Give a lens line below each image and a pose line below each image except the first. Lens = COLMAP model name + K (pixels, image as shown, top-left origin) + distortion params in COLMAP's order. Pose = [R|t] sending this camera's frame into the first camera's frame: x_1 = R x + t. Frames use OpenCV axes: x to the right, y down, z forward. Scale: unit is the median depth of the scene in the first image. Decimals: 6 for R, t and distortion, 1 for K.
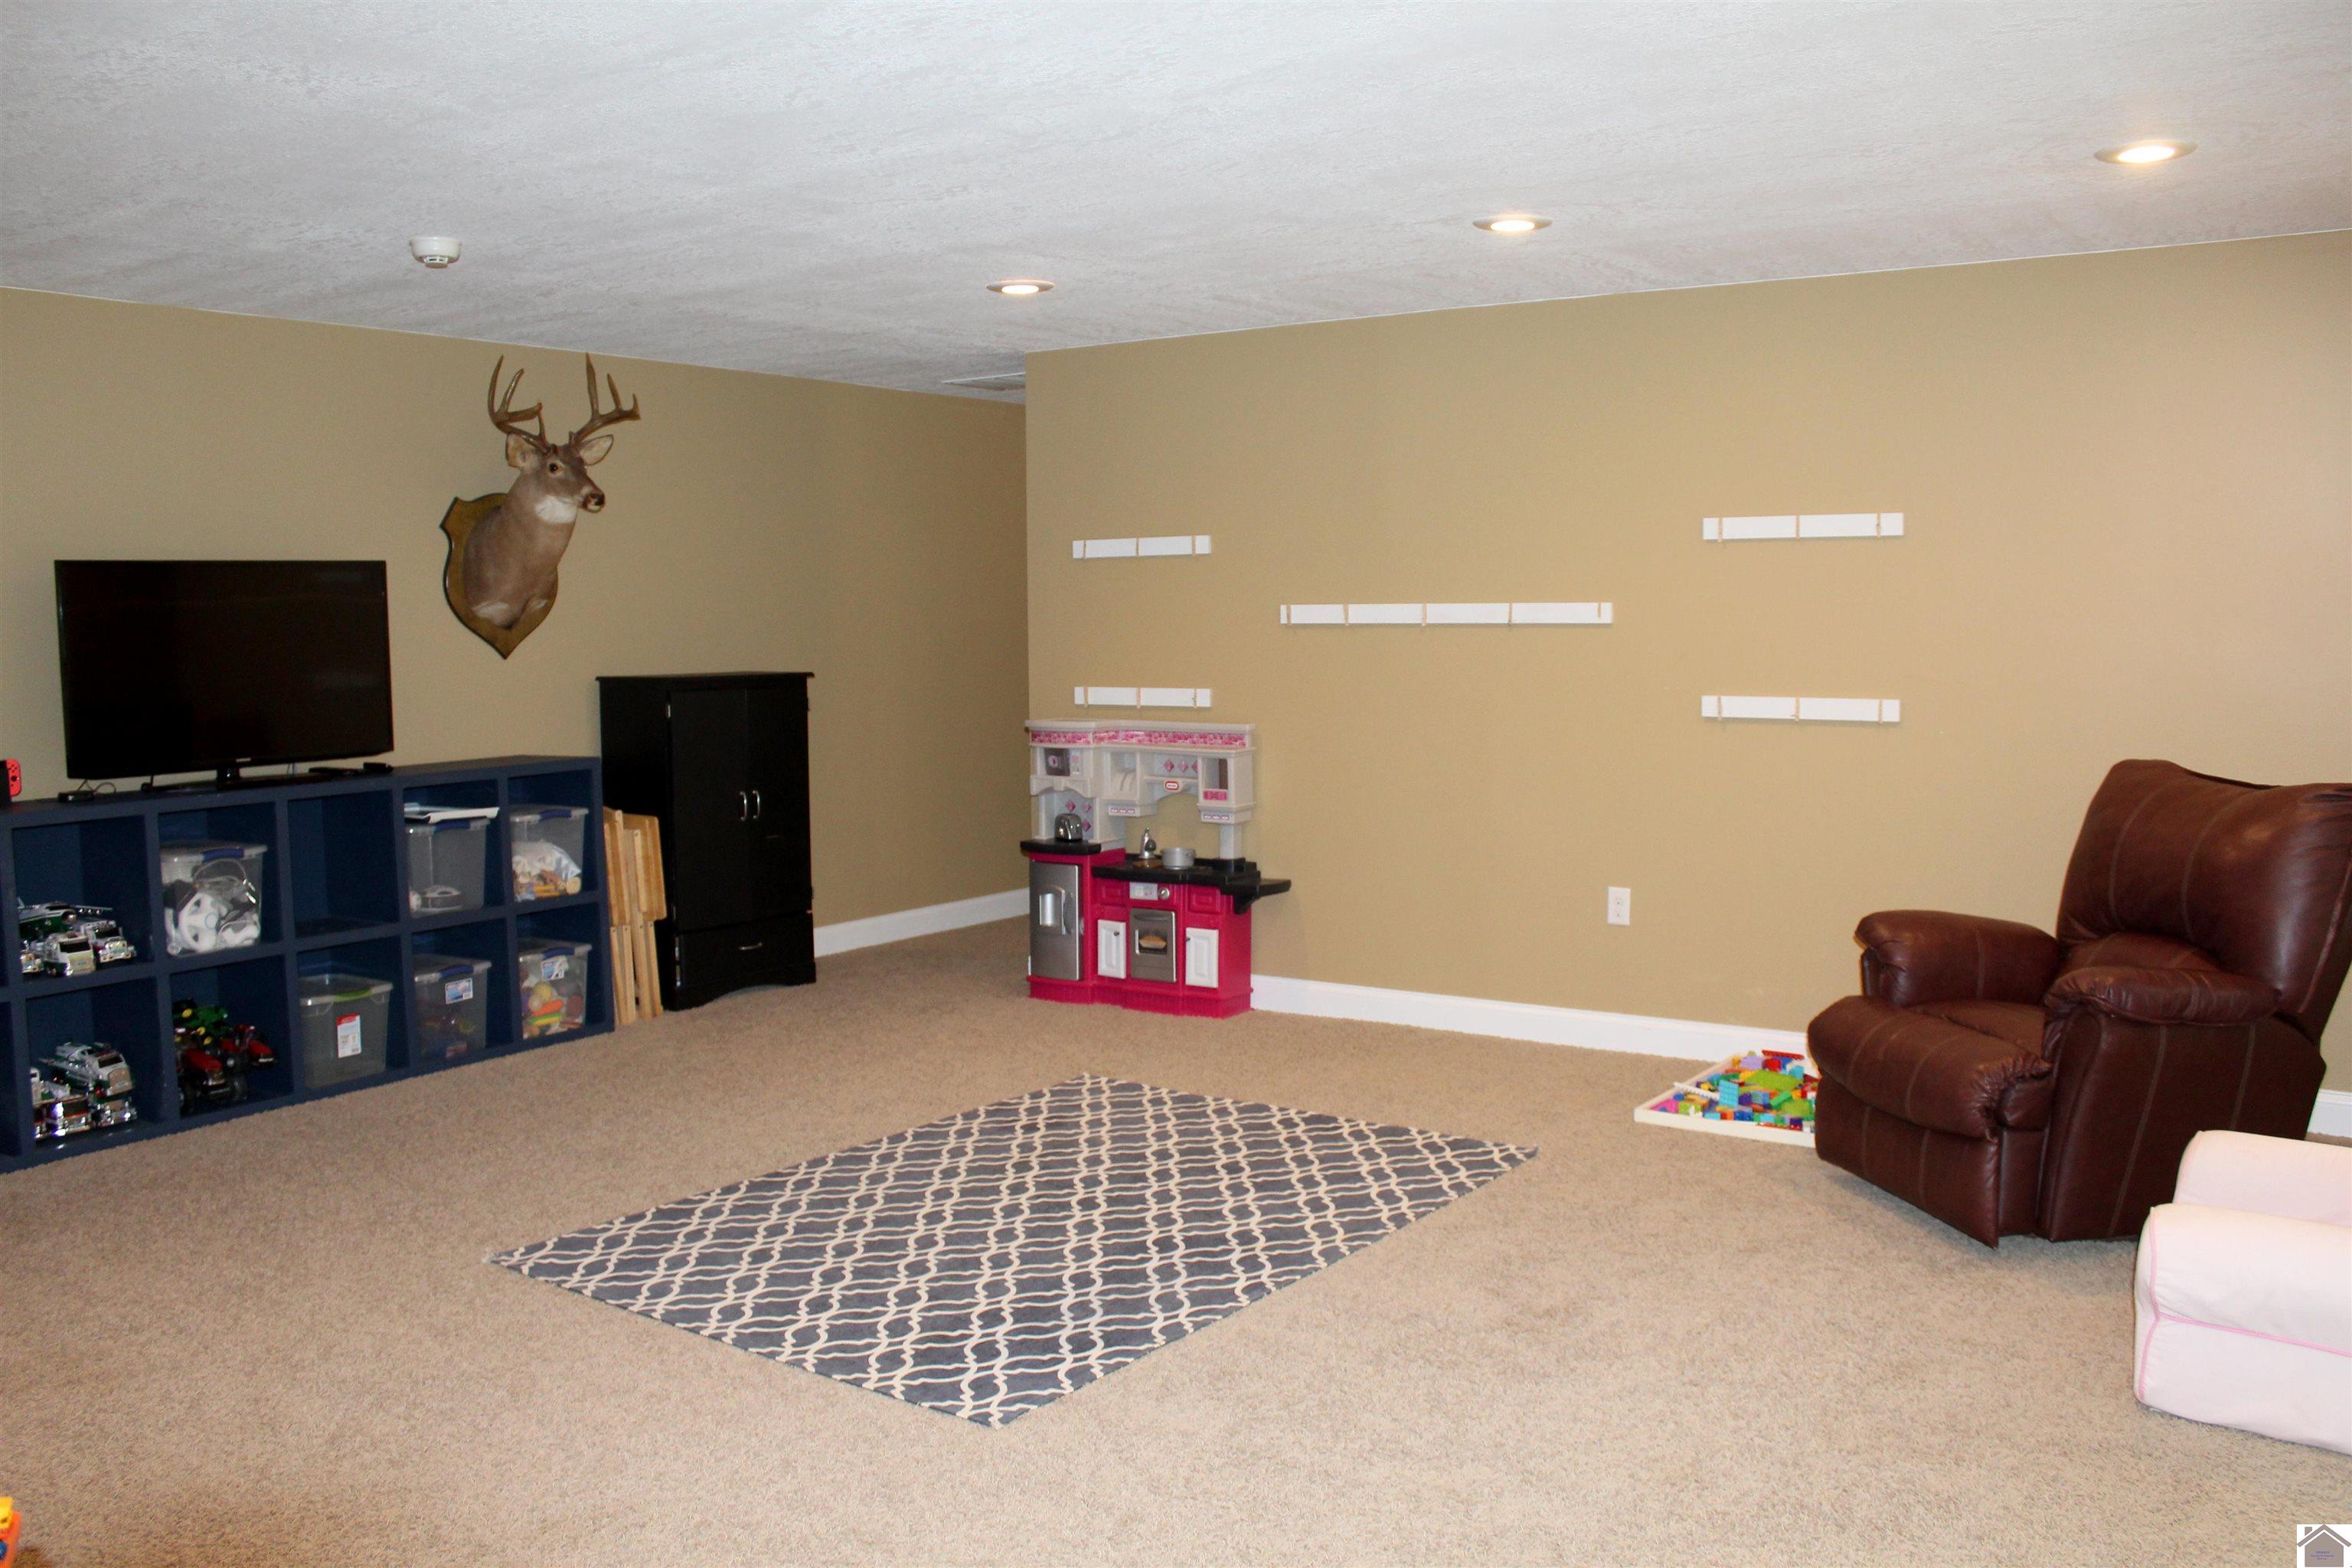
lens RADIAL K [[1924.0, 0, 1176.0], [0, 1924.0, 784.0], [0, 0, 1]] dist [-0.128754, -0.003269]
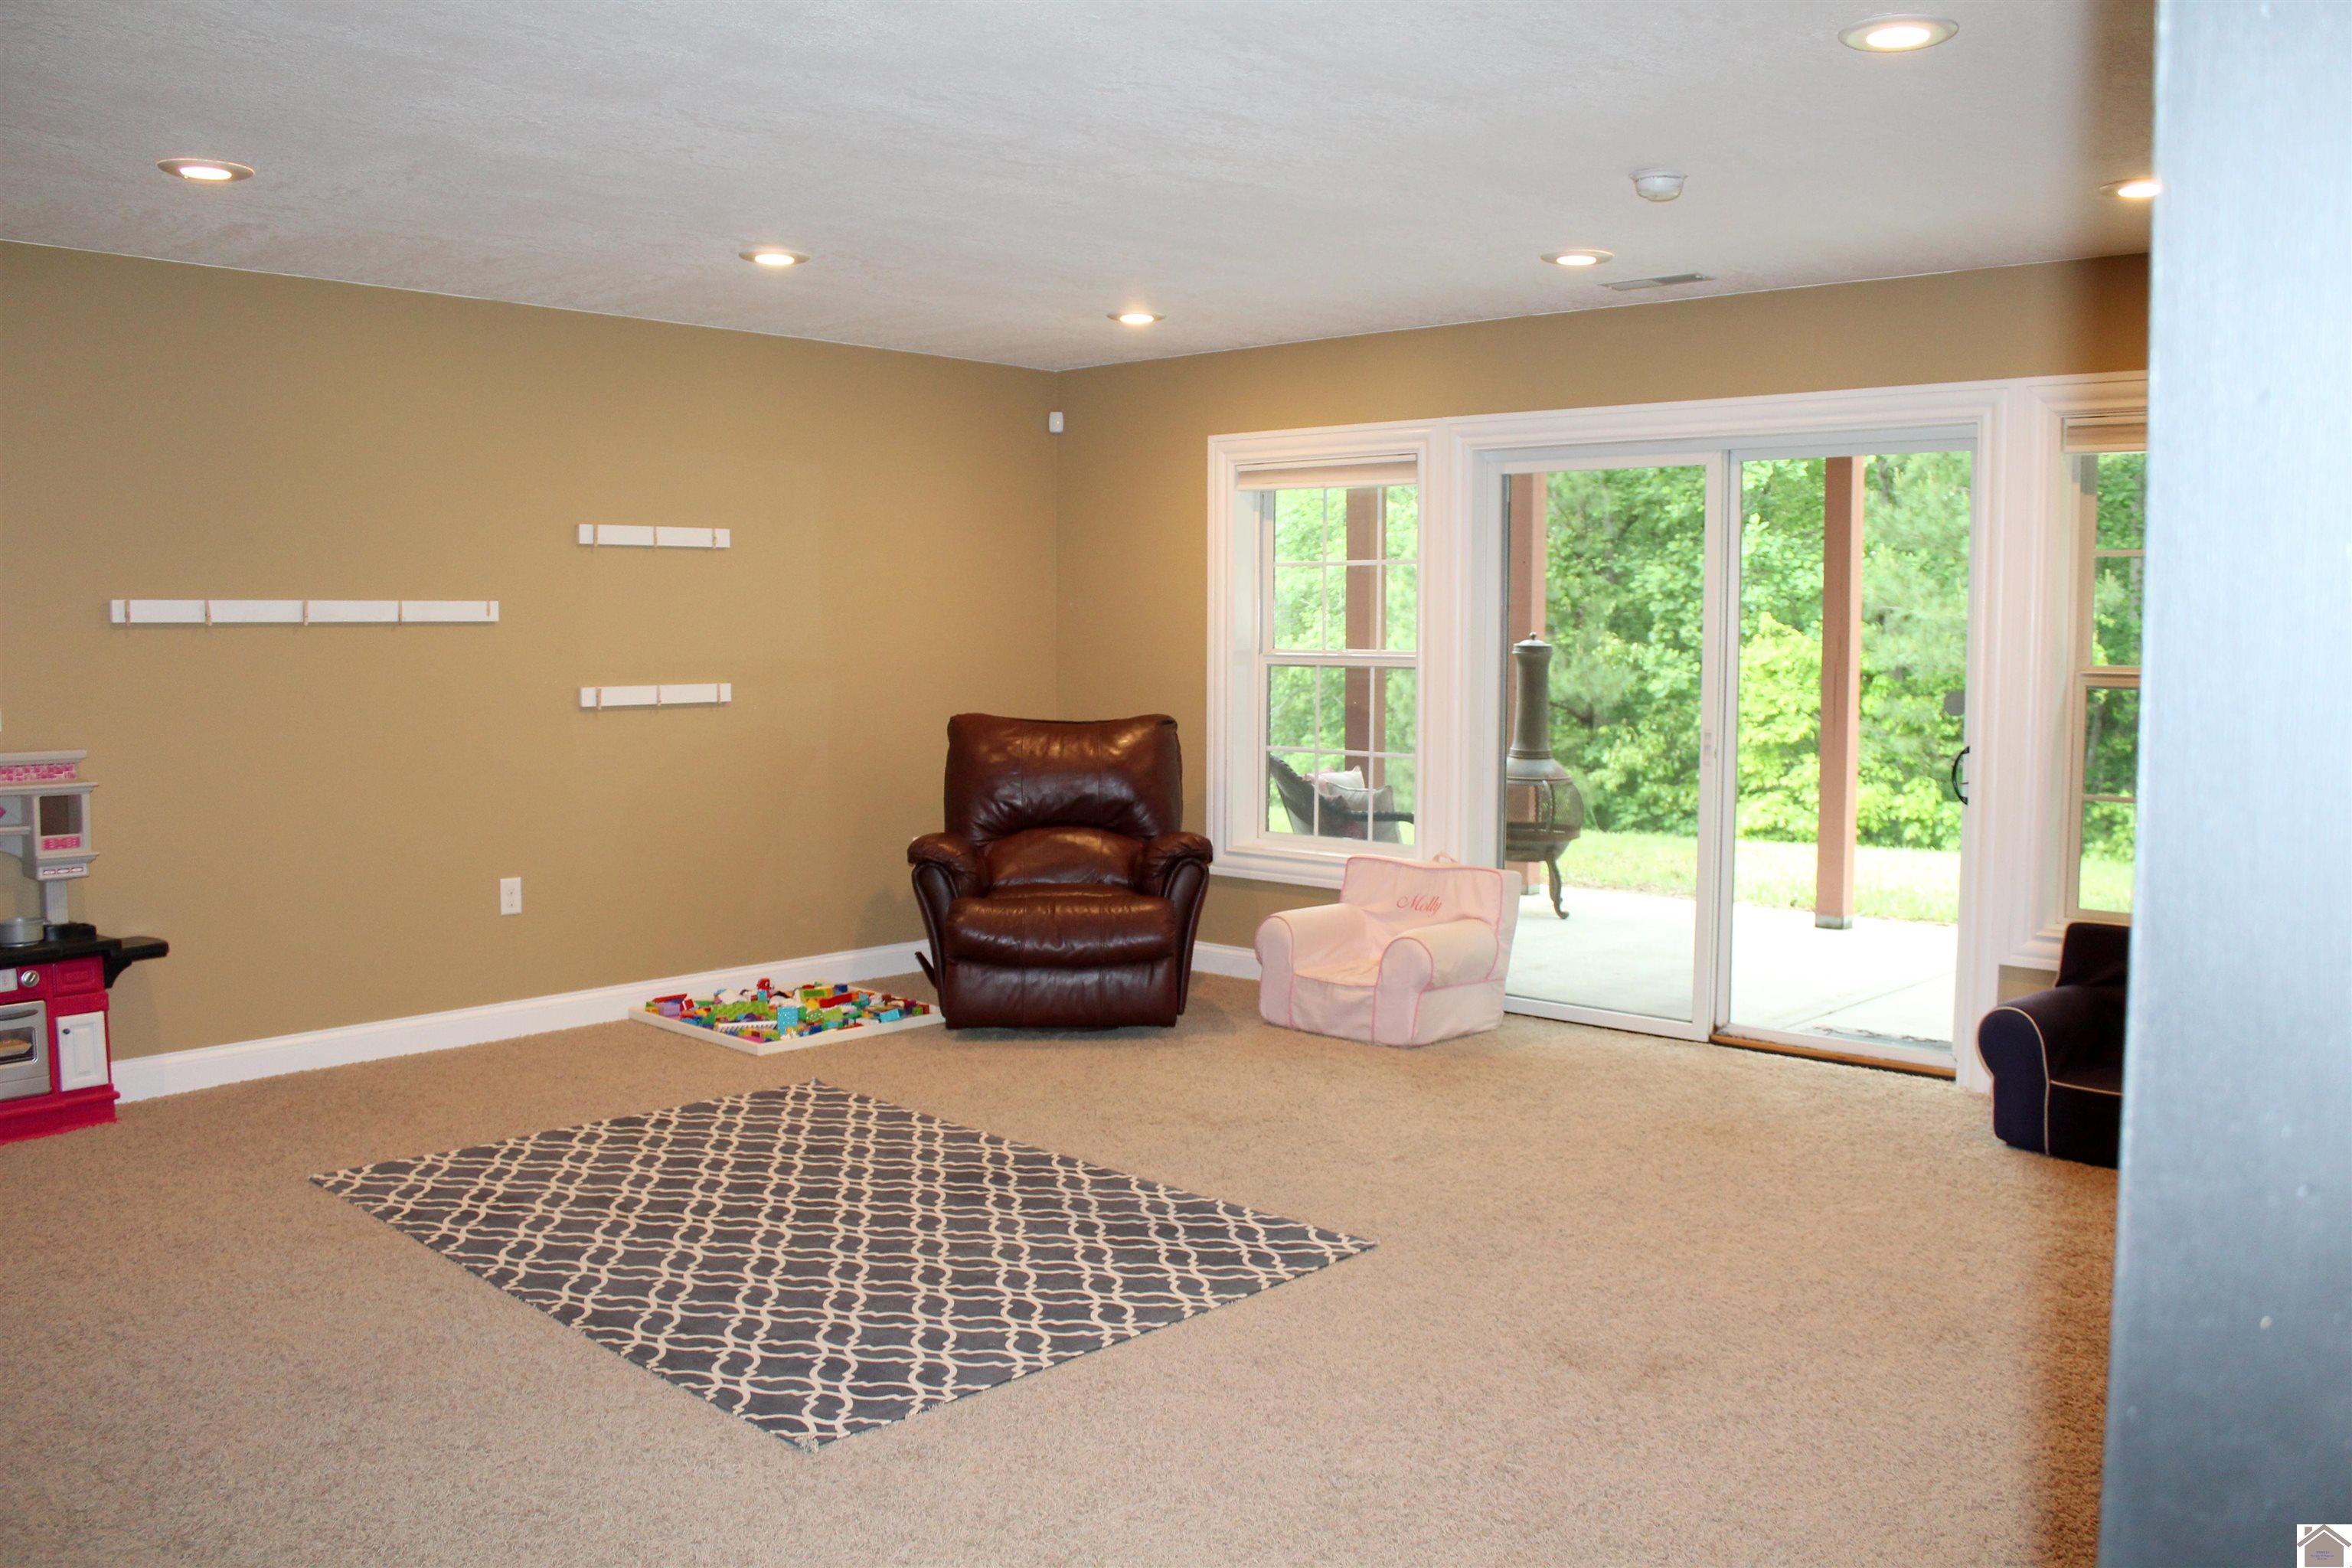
lens RADIAL K [[1955.9, 0, 1176.0], [0, 1955.9, 784.0], [0, 0, 1]] dist [-0.162228, 0.167293]
pose [[0.153016, -0.075191, 0.985359, -0.762809], [0.079987, 0.994772, 0.063488, -0.034677], [-0.984981, 0.069101, 0.158231, 0.501010]]
